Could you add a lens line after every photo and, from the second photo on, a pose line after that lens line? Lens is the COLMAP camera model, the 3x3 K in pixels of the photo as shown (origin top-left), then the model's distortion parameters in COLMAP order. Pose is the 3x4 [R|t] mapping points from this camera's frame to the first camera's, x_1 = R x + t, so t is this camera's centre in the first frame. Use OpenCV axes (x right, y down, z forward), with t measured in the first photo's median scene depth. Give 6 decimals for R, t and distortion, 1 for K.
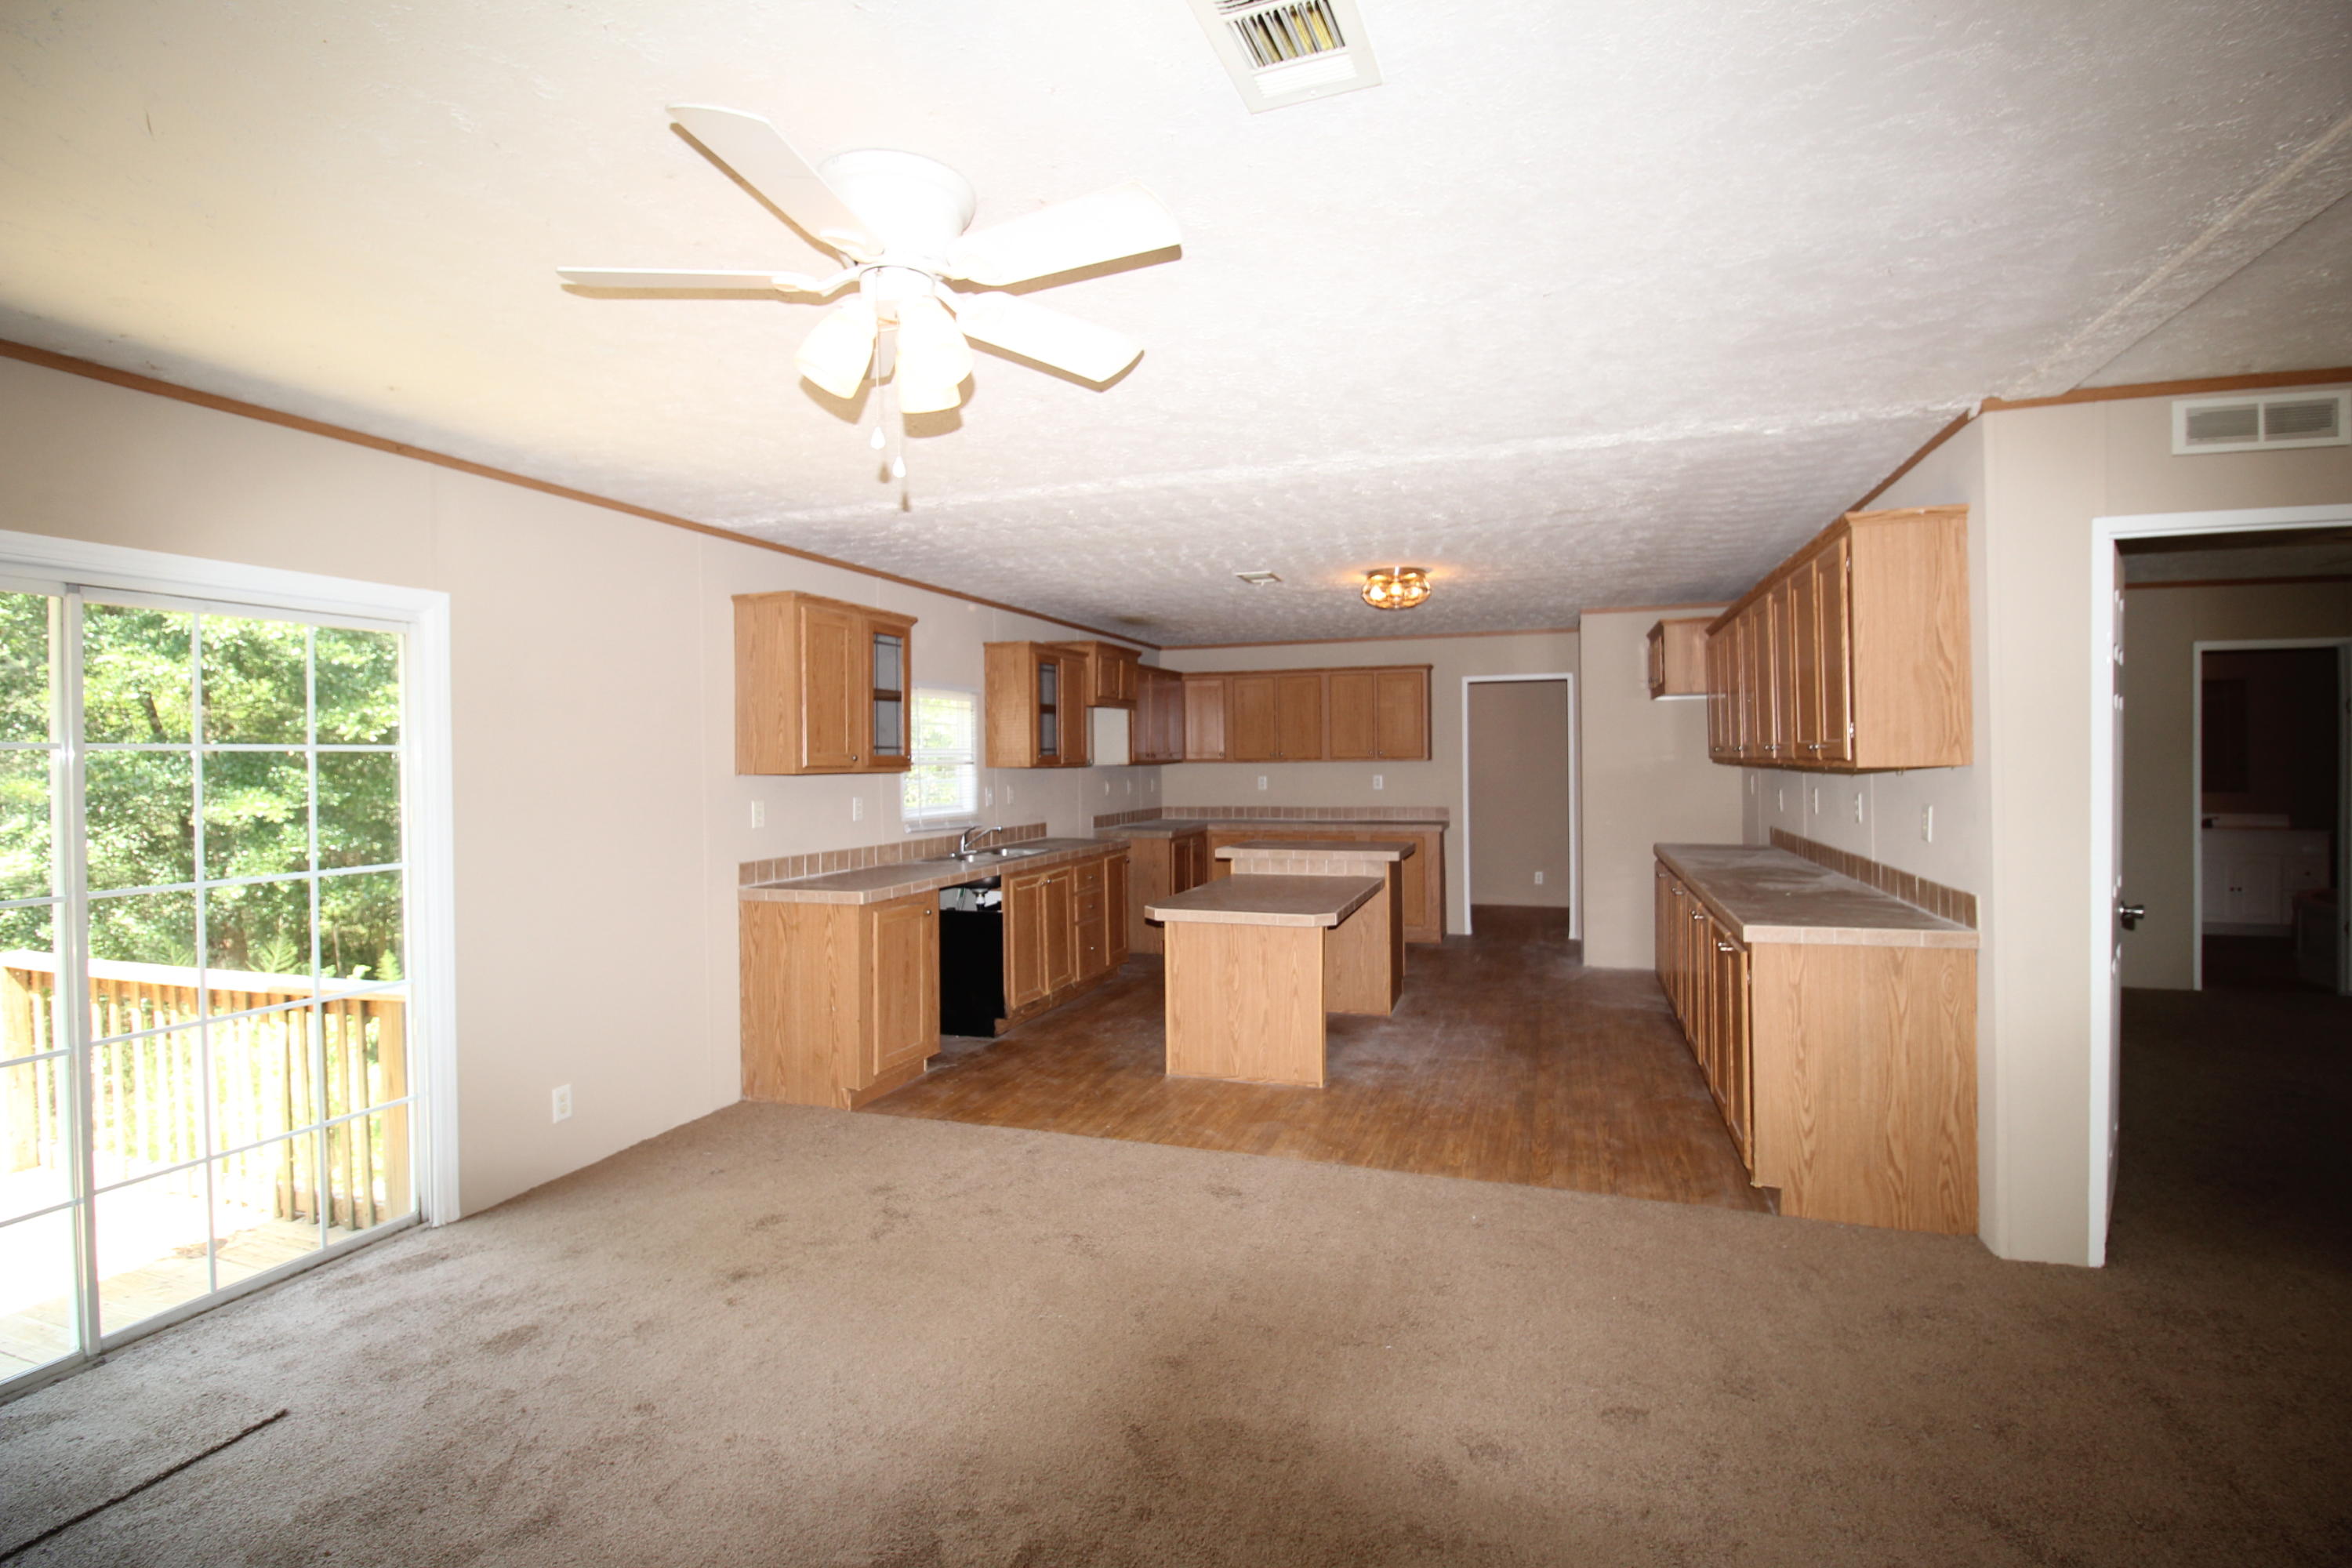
lens RADIAL K [[1084.1, 0, 1193.4], [0, 1084.1, 757.9], [0, 0, 1]] dist [0.001949, -0.014721]
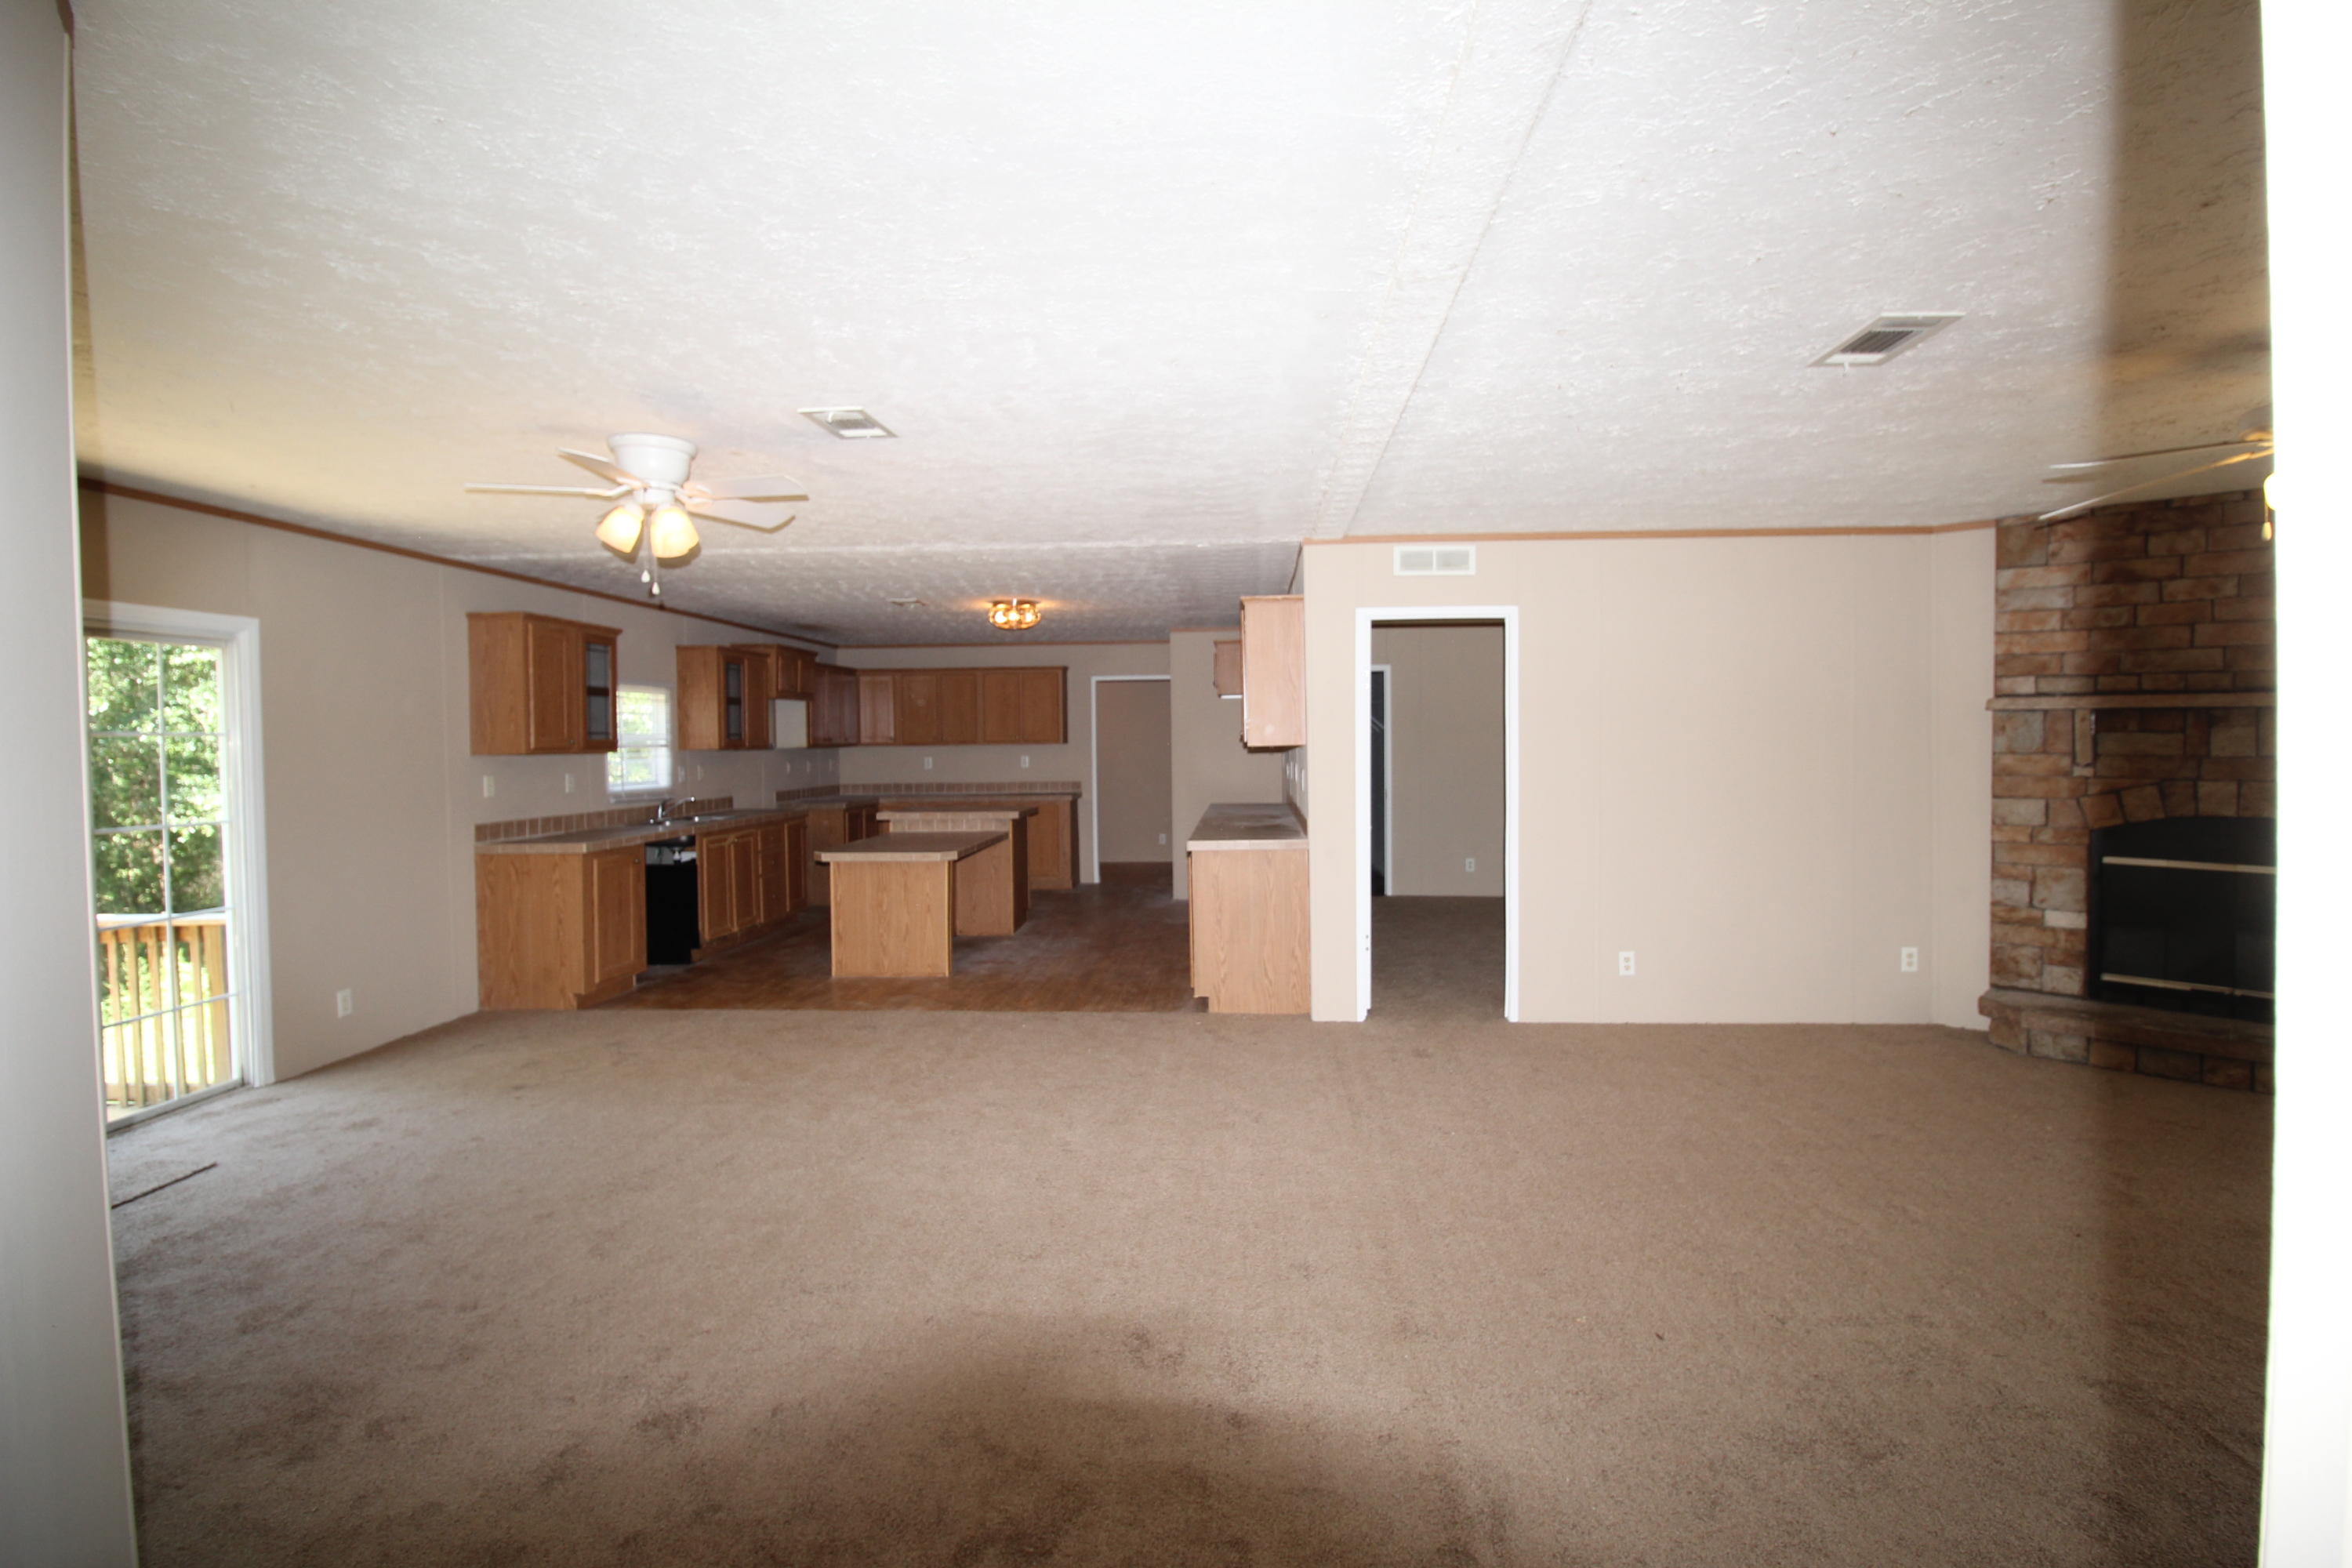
lens RADIAL K [[1084.1, 0, 1193.4], [0, 1084.1, 757.9], [0, 0, 1]] dist [0.001949, -0.014721]
pose [[0.963532, -0.005073, 0.267544, 0.043639], [0.001305, 0.999898, 0.014258, 0.001725], [-0.267589, -0.013388, 0.963440, -0.369491]]
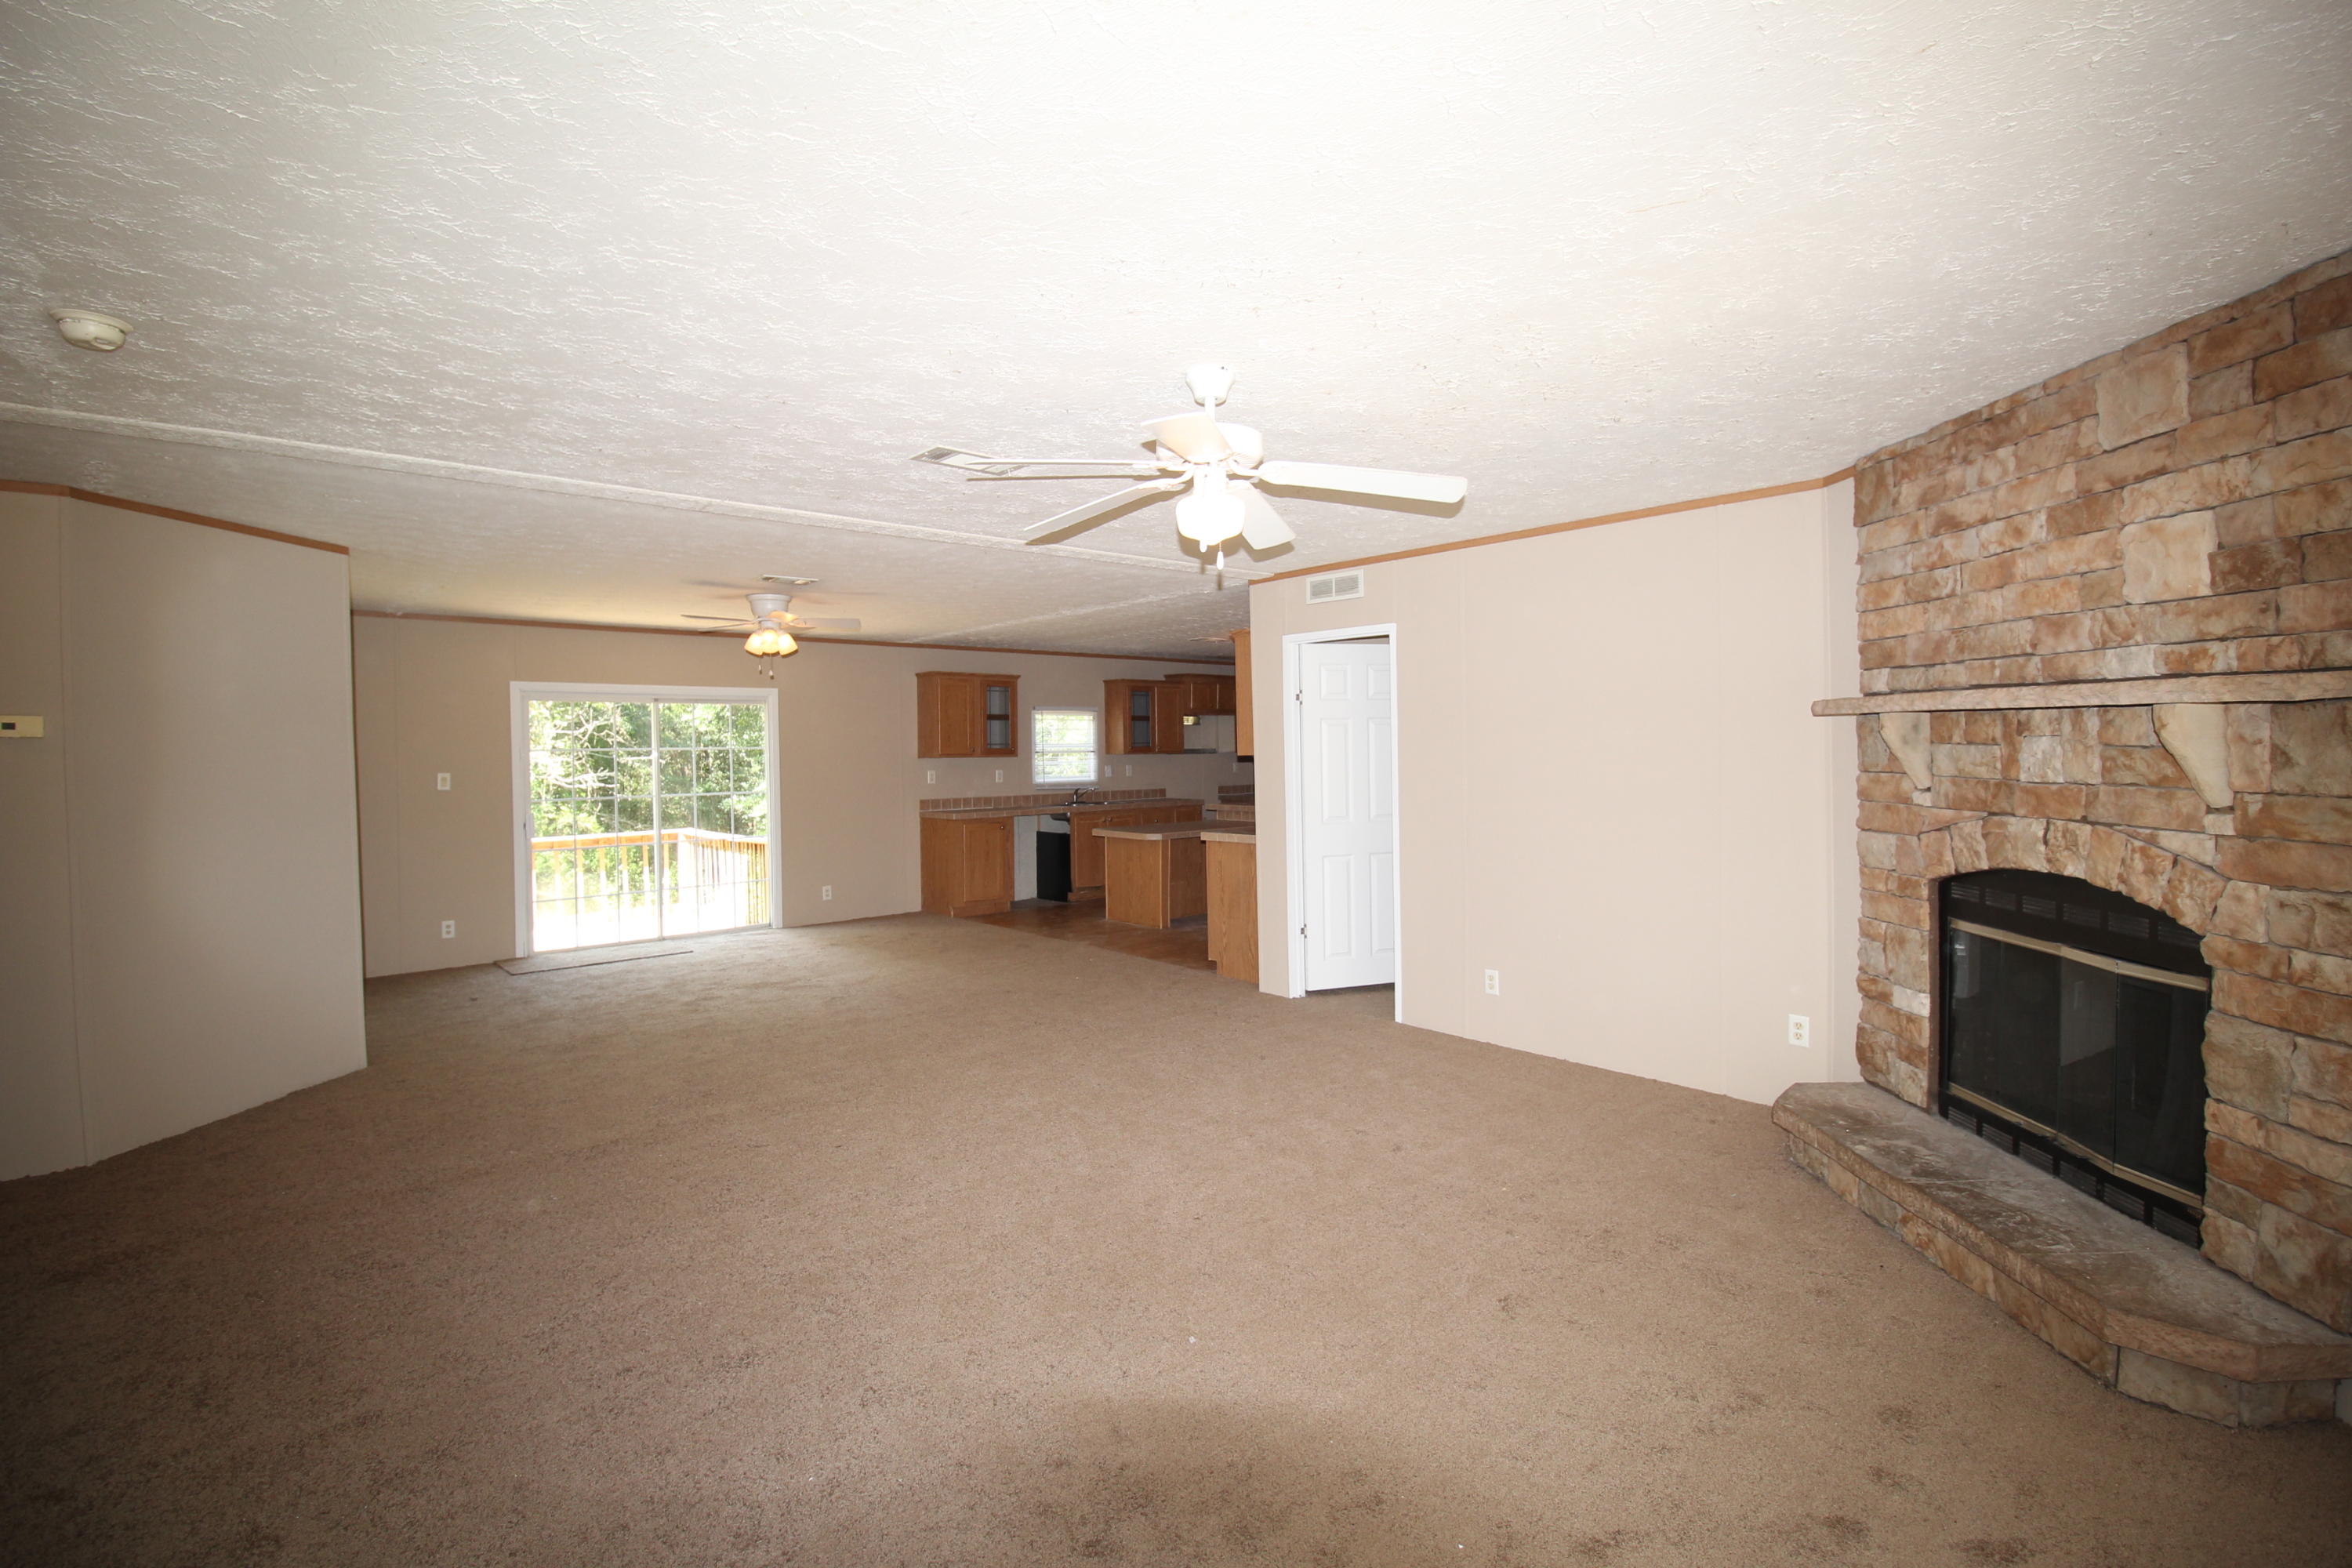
lens RADIAL K [[1084.1, 0, 1193.4], [0, 1084.1, 757.9], [0, 0, 1]] dist [0.001949, -0.014721]
pose [[0.868652, 0.000723, -0.495423, 0.922840], [0.007339, 0.999870, 0.014328, -0.009894], [0.495369, -0.016082, 0.868534, -0.484573]]
